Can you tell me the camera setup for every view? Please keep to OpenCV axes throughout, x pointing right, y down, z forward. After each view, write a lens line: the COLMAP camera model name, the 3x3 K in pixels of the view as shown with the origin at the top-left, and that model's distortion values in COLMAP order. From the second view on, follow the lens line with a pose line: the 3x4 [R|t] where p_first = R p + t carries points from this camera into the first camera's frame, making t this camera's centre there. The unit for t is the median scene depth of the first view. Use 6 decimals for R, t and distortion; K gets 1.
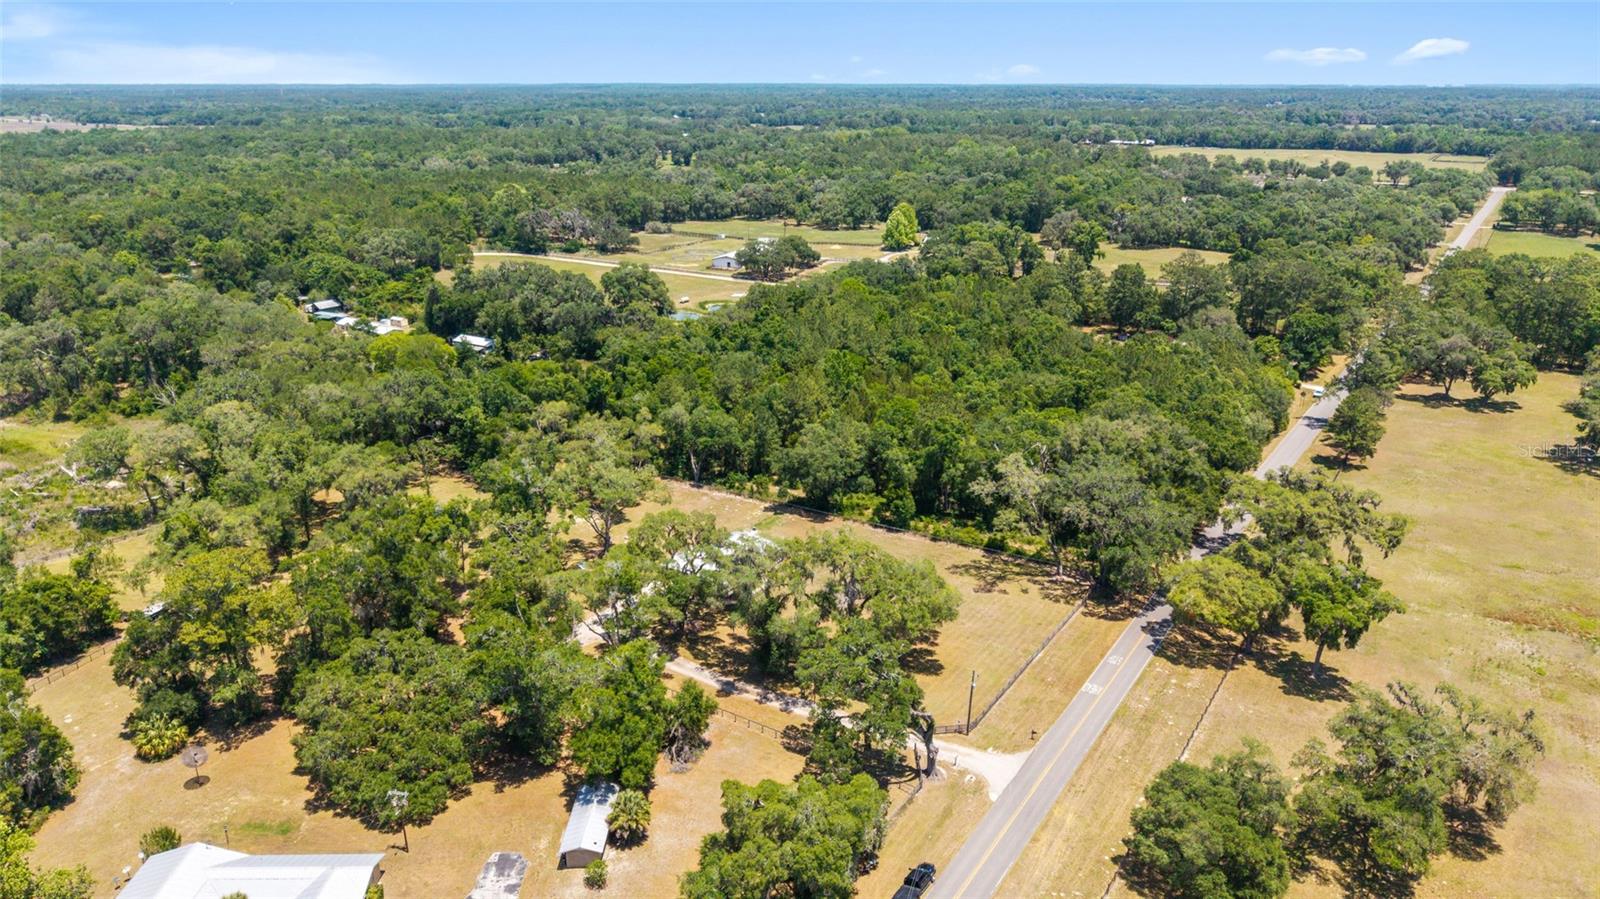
lens RADIAL K [[1069.9, 0, 795.2], [0, 1069.9, 449.3], [0, 0, 1]] dist [0.026669, -0.021689]
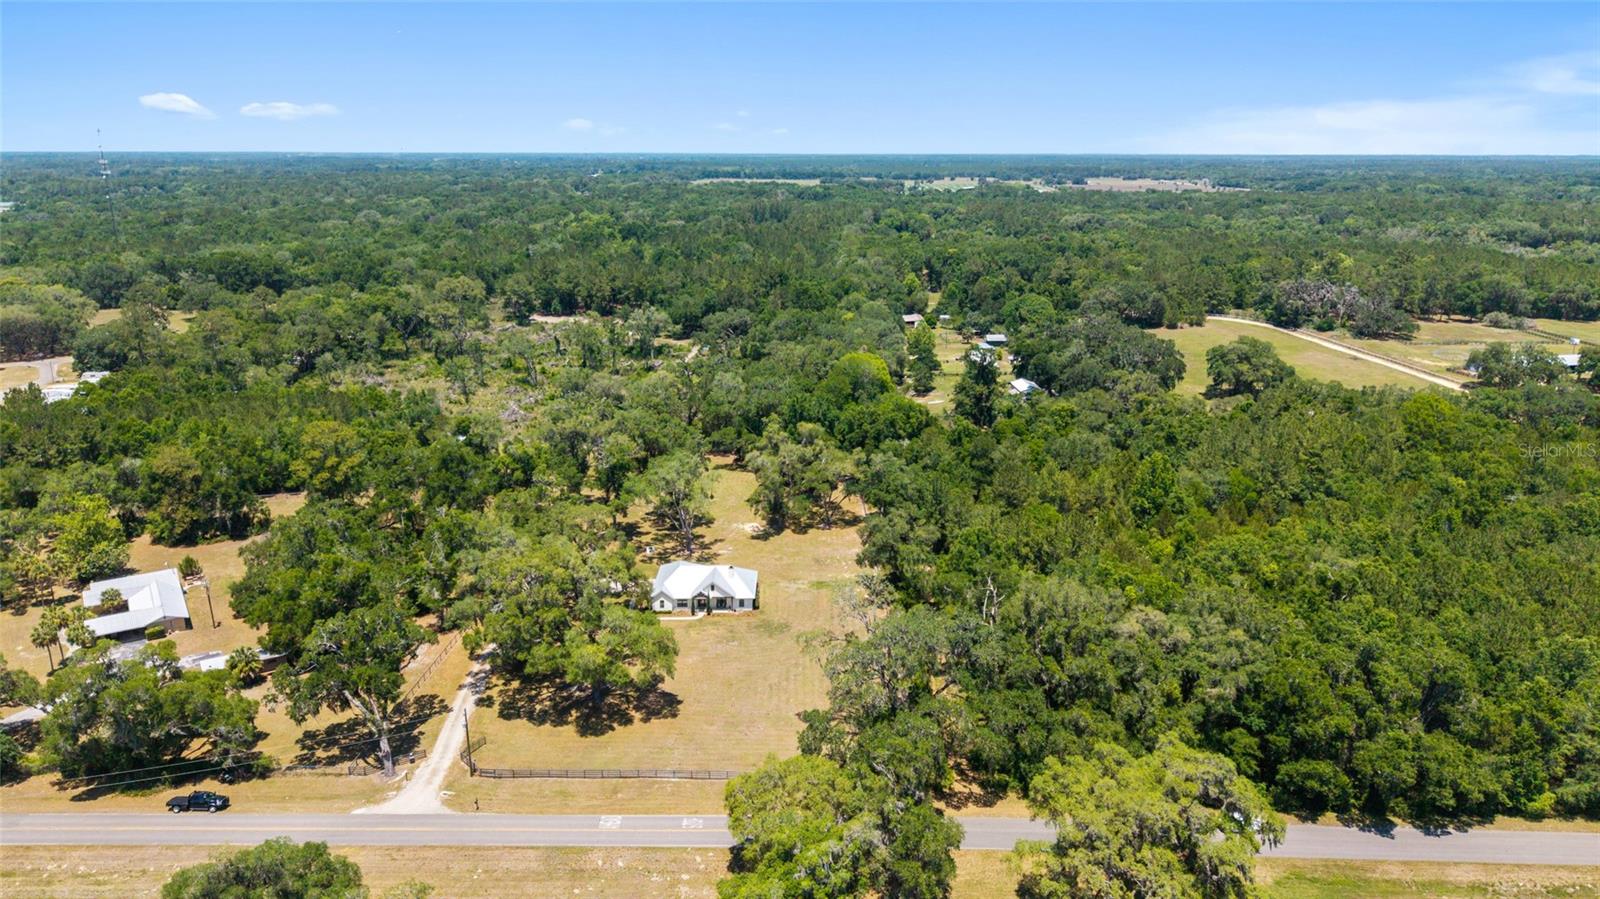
lens RADIAL K [[1069.9, 0, 799.2], [0, 1069.9, 454.6], [0, 0, 1]] dist [0.026669, -0.021689]
pose [[0.540098, 0.229791, -0.809624, 0.288132], [-0.273817, 0.957642, 0.089140, -0.048896], [0.795813, 0.173544, 0.580141, 0.174848]]
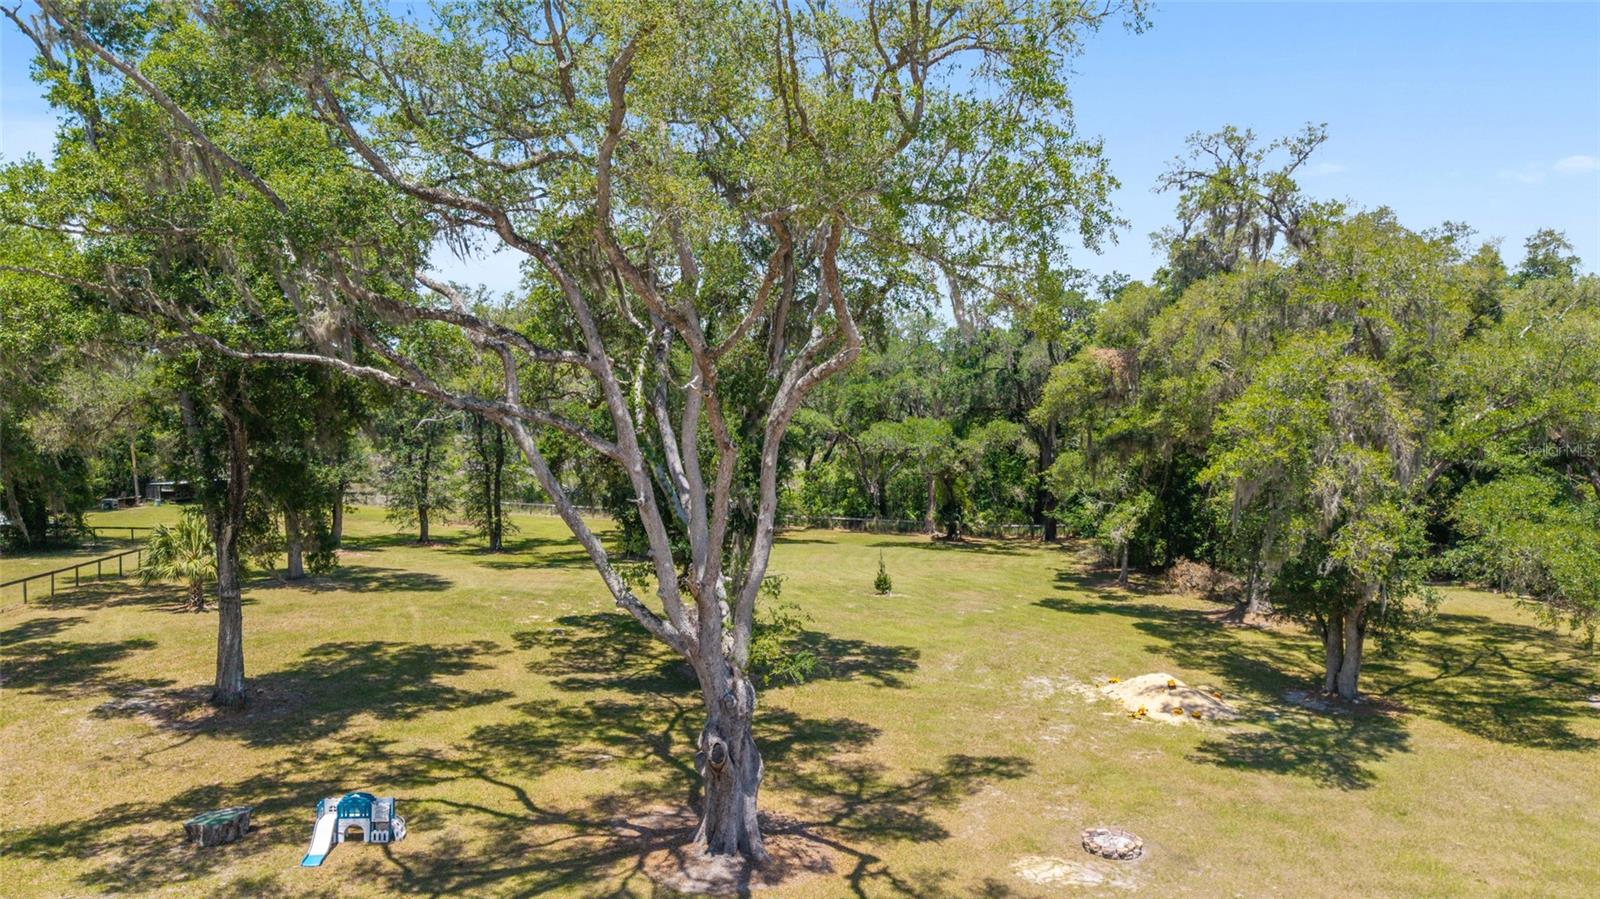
lens RADIAL K [[1069.9, 0, 805.1], [0, 1069.9, 462.0], [0, 0, 1]] dist [0.026669, -0.021689]
pose [[0.438181, 0.038241, -0.898073, -0.029879], [-0.287715, 0.952500, -0.099821, 0.025917], [0.851597, 0.302129, 0.428370, 0.371483]]
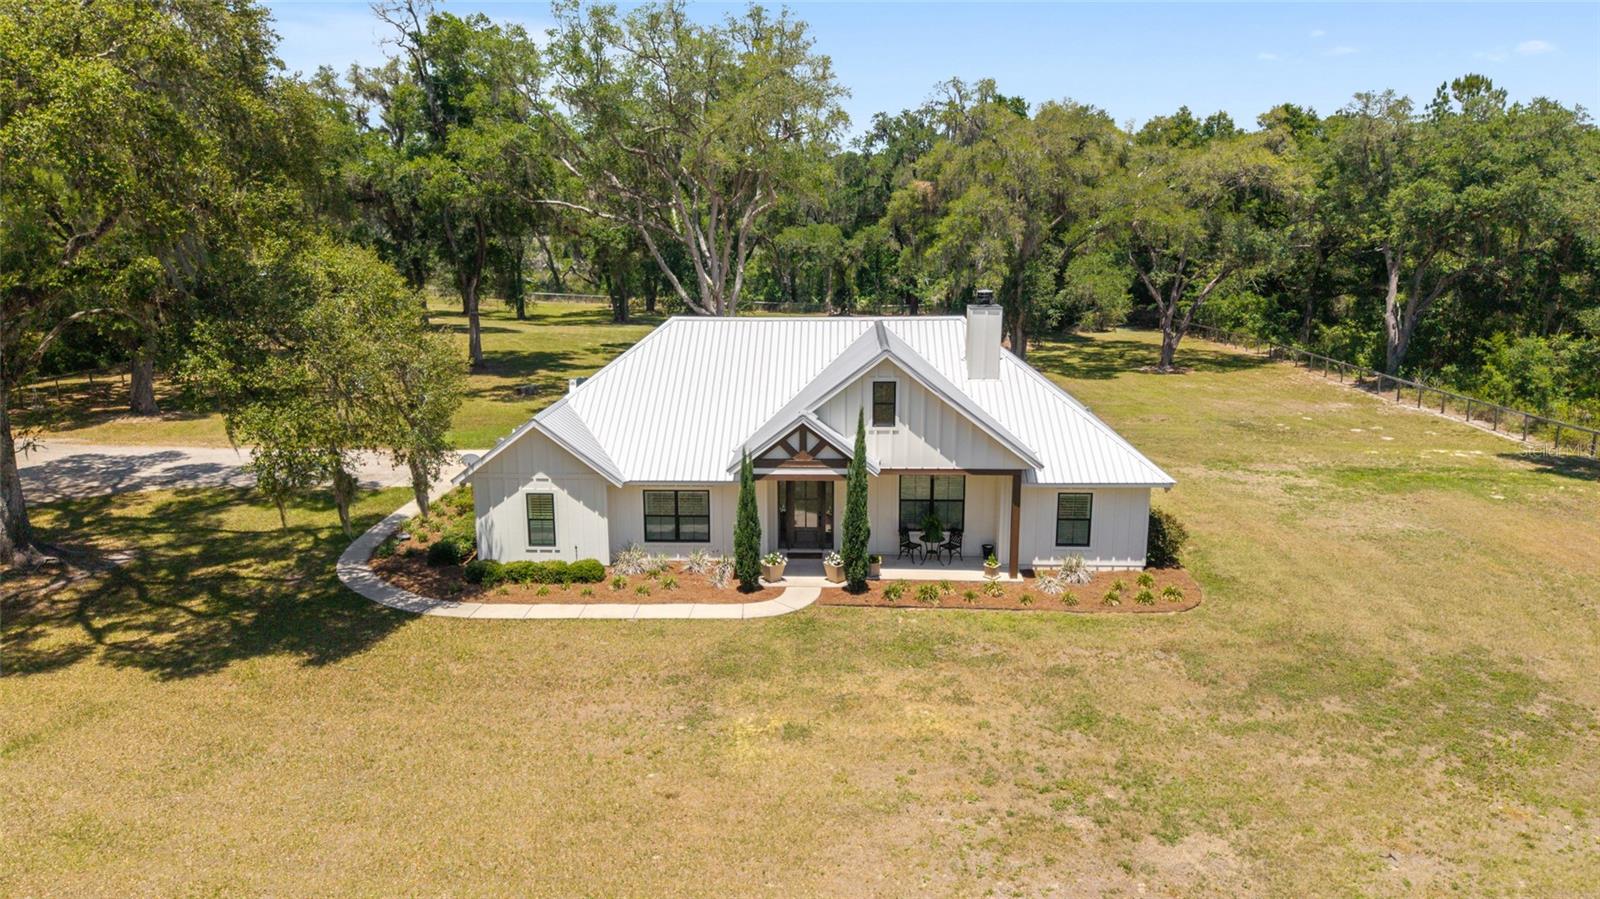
lens RADIAL K [[1069.9, 0, 801.4], [0, 1069.9, 456.4], [0, 0, 1]] dist [0.026669, -0.021689]
pose [[0.504518, 0.185607, -0.843215, 0.030919], [-0.274598, 0.960405, 0.047103, 0.035969], [0.818571, 0.207781, 0.535508, 0.339378]]
